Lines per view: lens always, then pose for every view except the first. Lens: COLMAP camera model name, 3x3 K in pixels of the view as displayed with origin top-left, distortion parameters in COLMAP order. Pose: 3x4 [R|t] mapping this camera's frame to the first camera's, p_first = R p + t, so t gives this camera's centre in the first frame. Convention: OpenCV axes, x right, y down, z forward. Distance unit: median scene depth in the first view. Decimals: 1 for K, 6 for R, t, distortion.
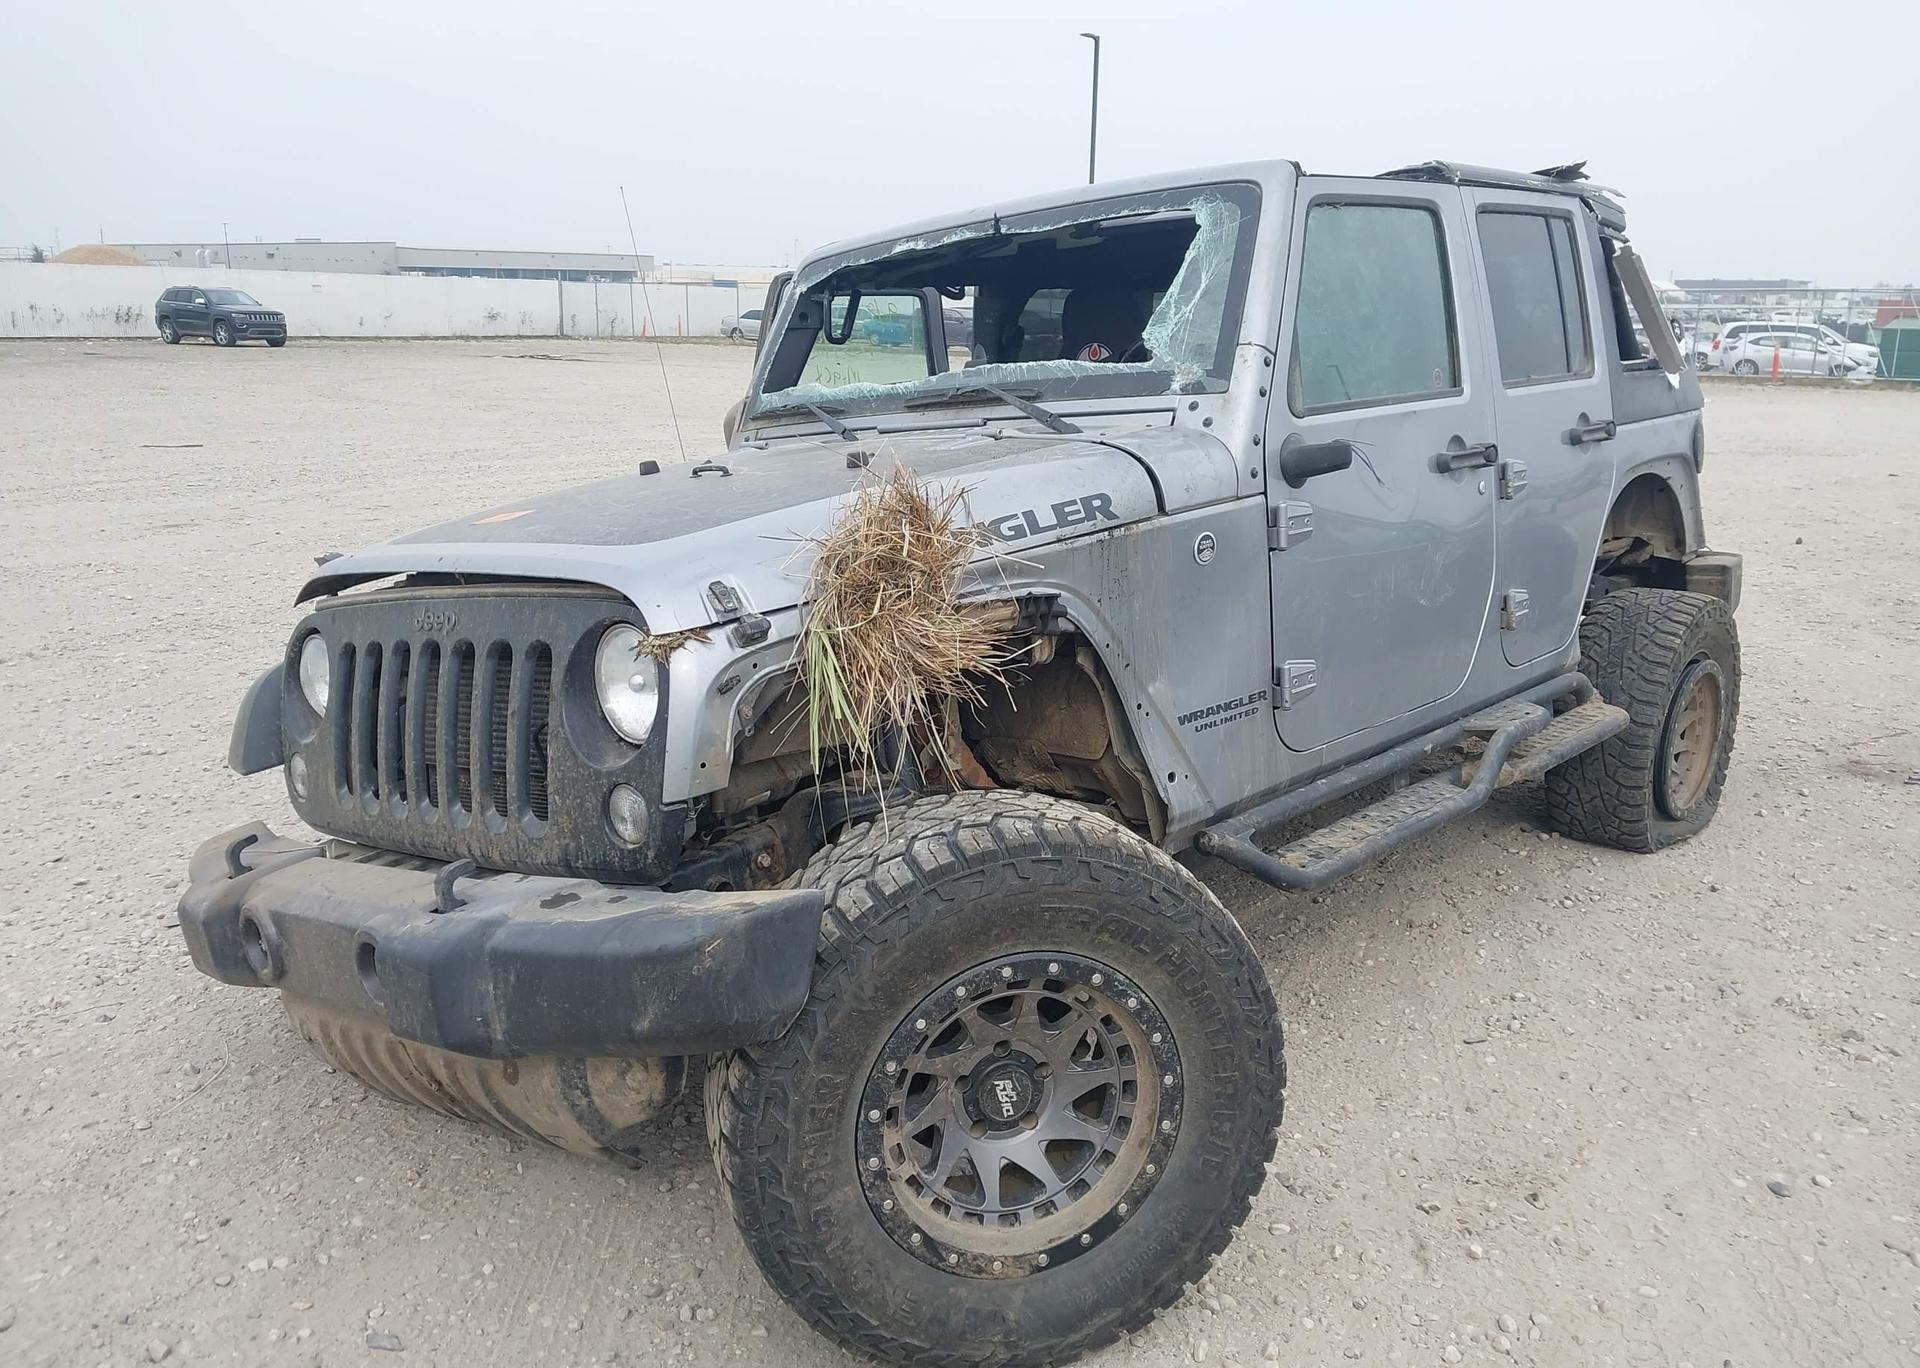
lens RADIAL K [[1501.3, 0, 956.4], [0, 1501.3, 692.3], [0, 0, 1]] dist [0.061204, -0.079979]
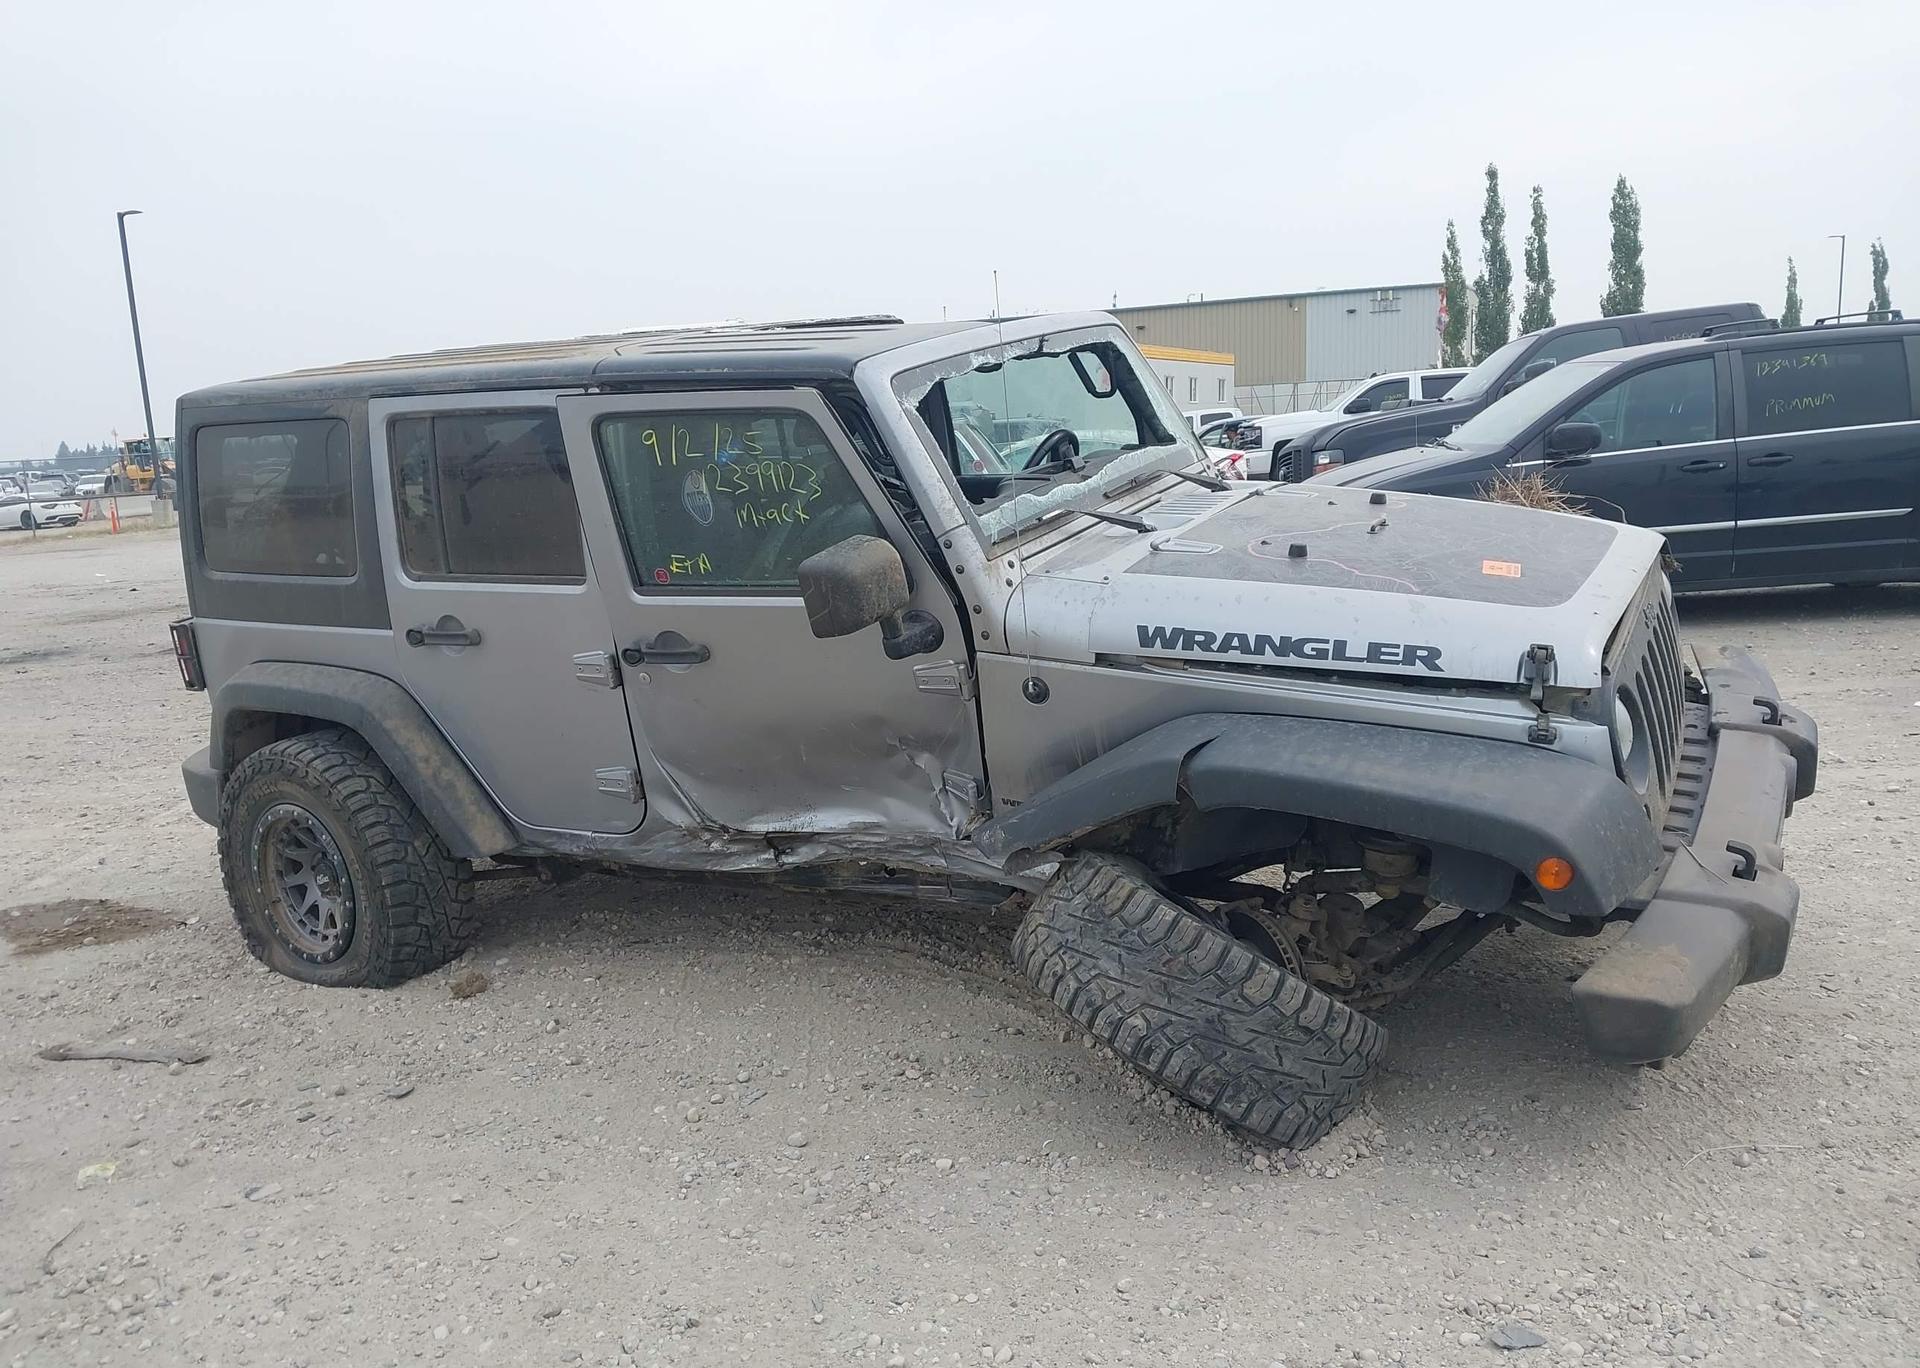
lens RADIAL K [[1501.3, 0, 951.4], [0, 1501.3, 689.6], [0, 0, 1]] dist [0.061204, -0.079979]
pose [[-0.224099, -0.166200, 0.960290, -1.351804], [0.294765, 0.927641, 0.229338, -0.424624], [-0.928920, 0.334454, -0.158894, 1.627210]]
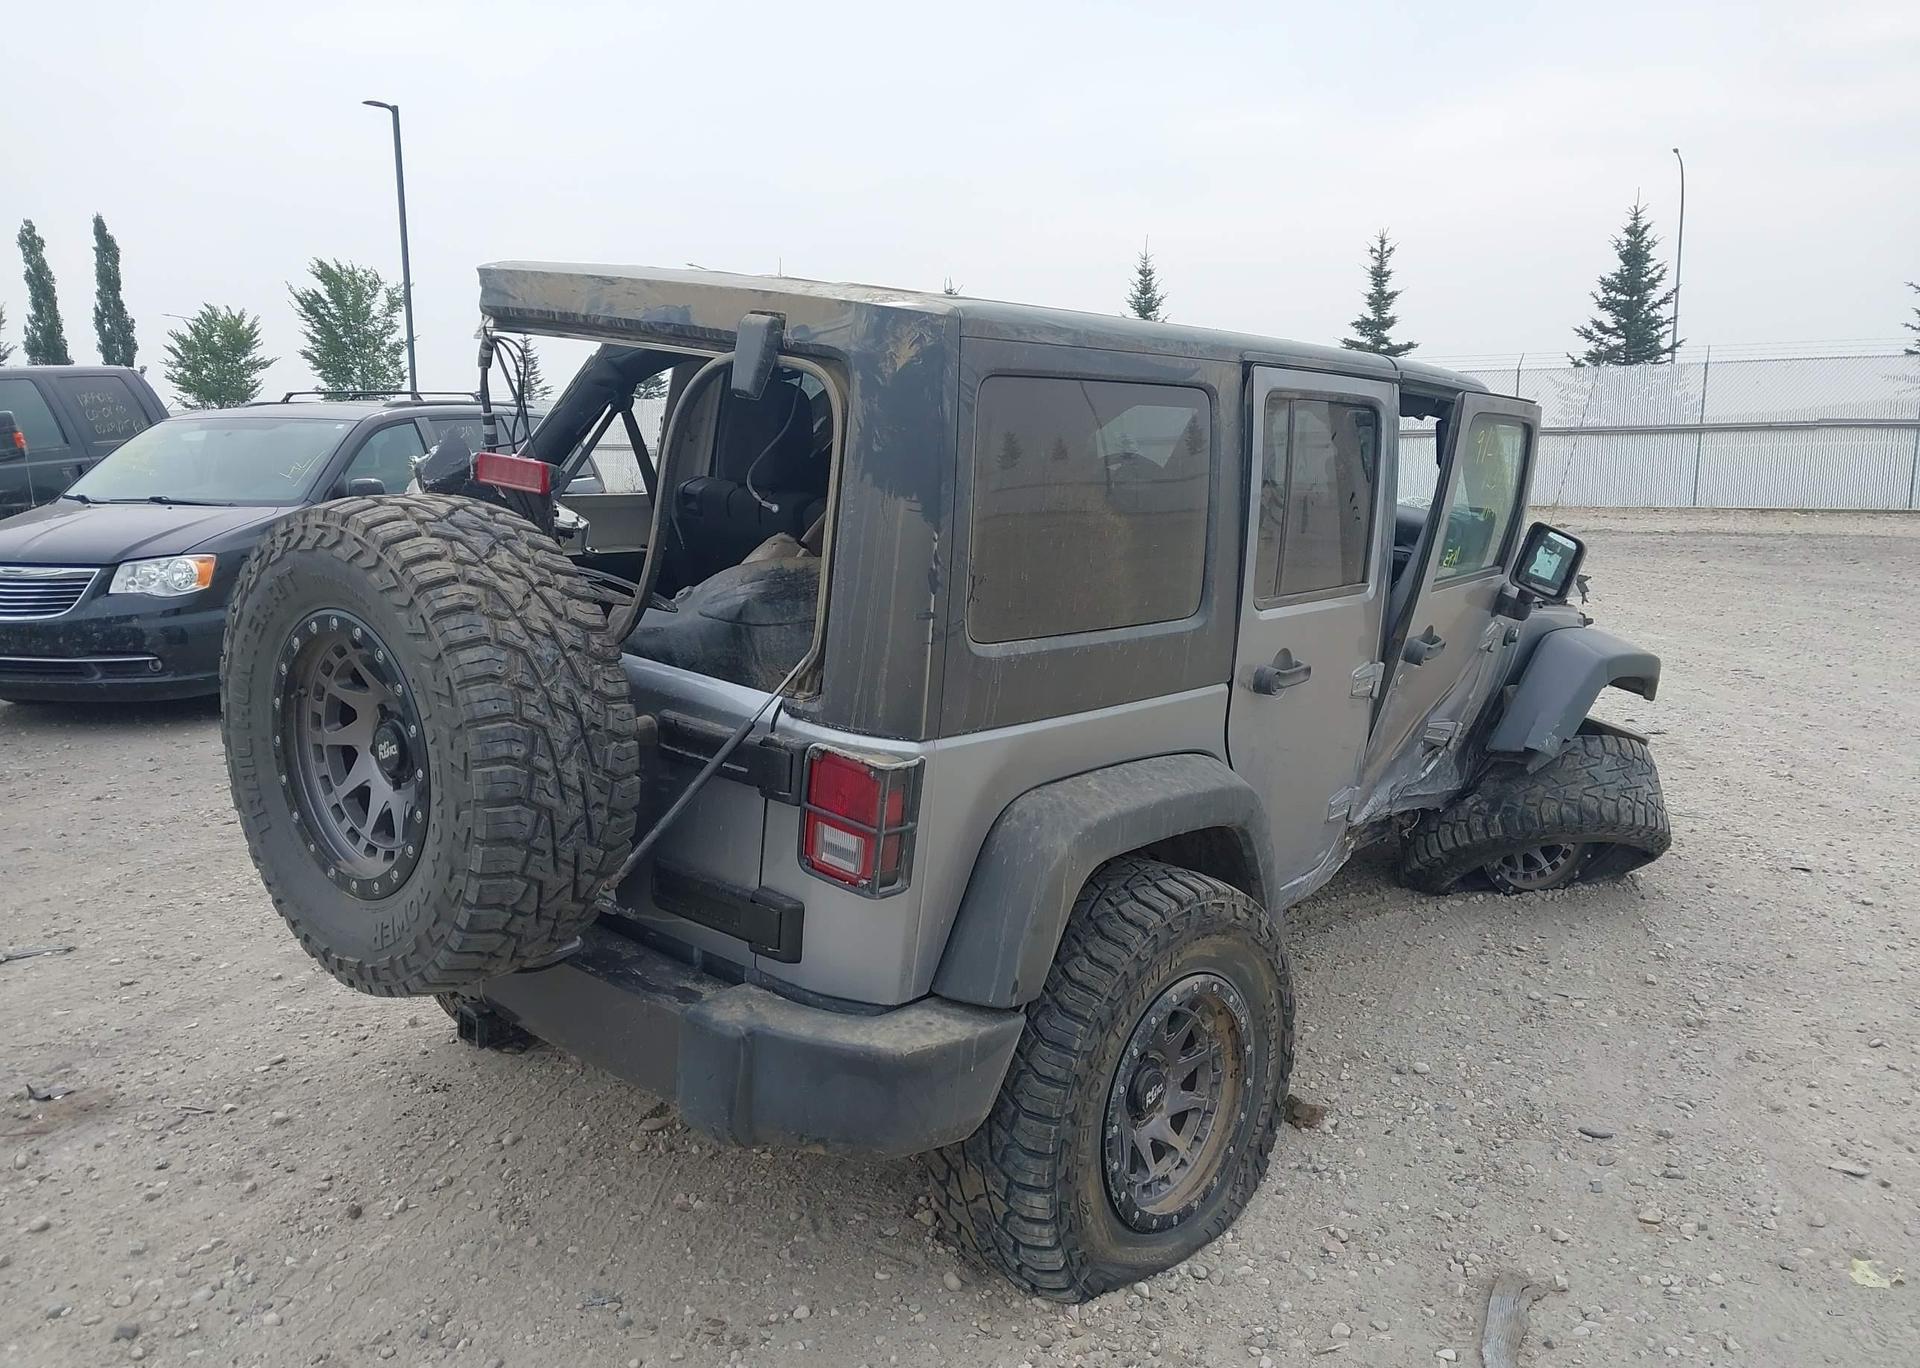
lens RADIAL K [[1501.3, 0, 975.9], [0, 1501.3, 697.4], [0, 0, 1]] dist [0.061204, -0.079979]
pose [[-0.997470, 0.005294, -0.070892, 0.475467], [-0.024092, 0.913035, 0.407169, -0.728083], [0.066882, 0.407847, -0.910597, 2.865855]]
